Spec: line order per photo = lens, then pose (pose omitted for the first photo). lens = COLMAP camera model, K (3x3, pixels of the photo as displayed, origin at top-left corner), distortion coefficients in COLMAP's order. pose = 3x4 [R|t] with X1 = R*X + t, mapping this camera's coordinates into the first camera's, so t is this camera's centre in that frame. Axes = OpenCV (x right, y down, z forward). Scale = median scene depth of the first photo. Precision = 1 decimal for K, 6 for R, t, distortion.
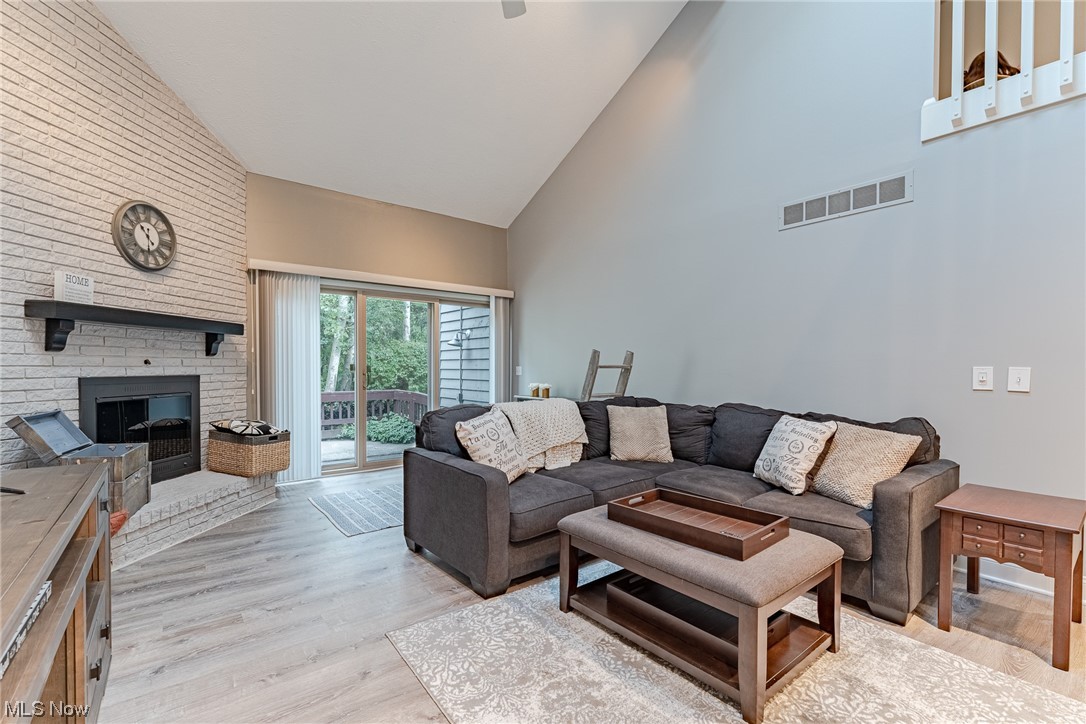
lens RADIAL K [[479.5, 0, 537.0], [0, 479.5, 372.8], [0, 0, 1]] dist [-0.001030, 0.000719]
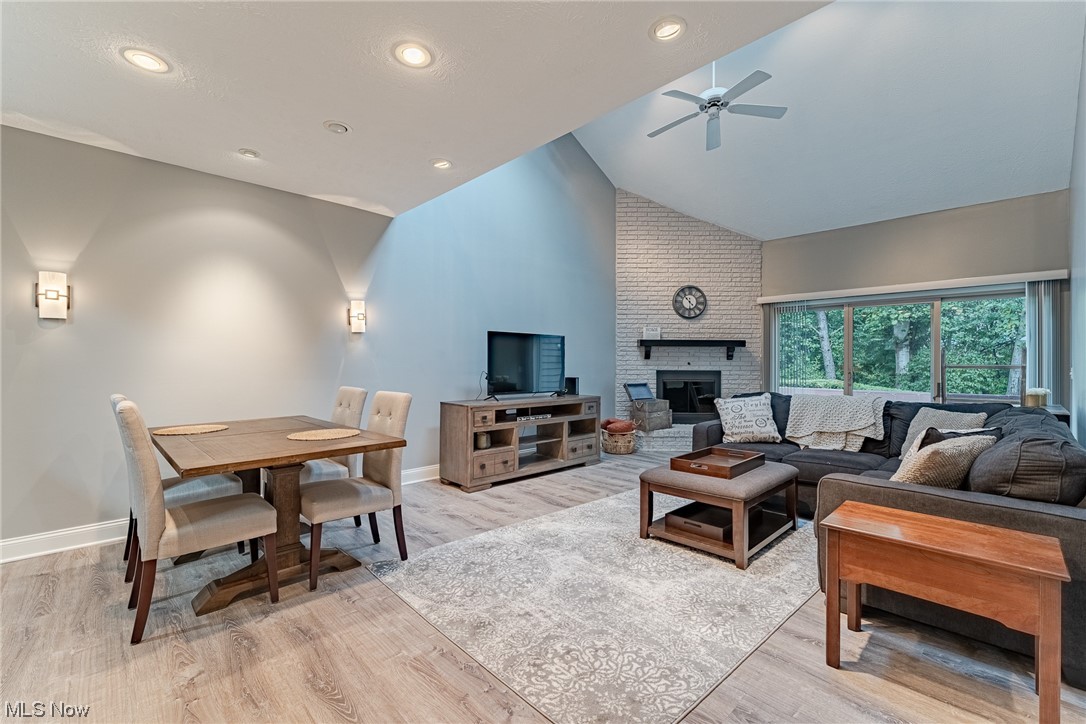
lens RADIAL K [[480.3, 0, 533.0], [0, 480.3, 365.9], [0, 0, 1]] dist [0.001177, 0.000600]
pose [[0.093878, 0.001082, -0.995583, 1.142285], [-0.020492, 0.999790, -0.000846, 0.002970], [0.995373, 0.020481, 0.093881, 0.150427]]
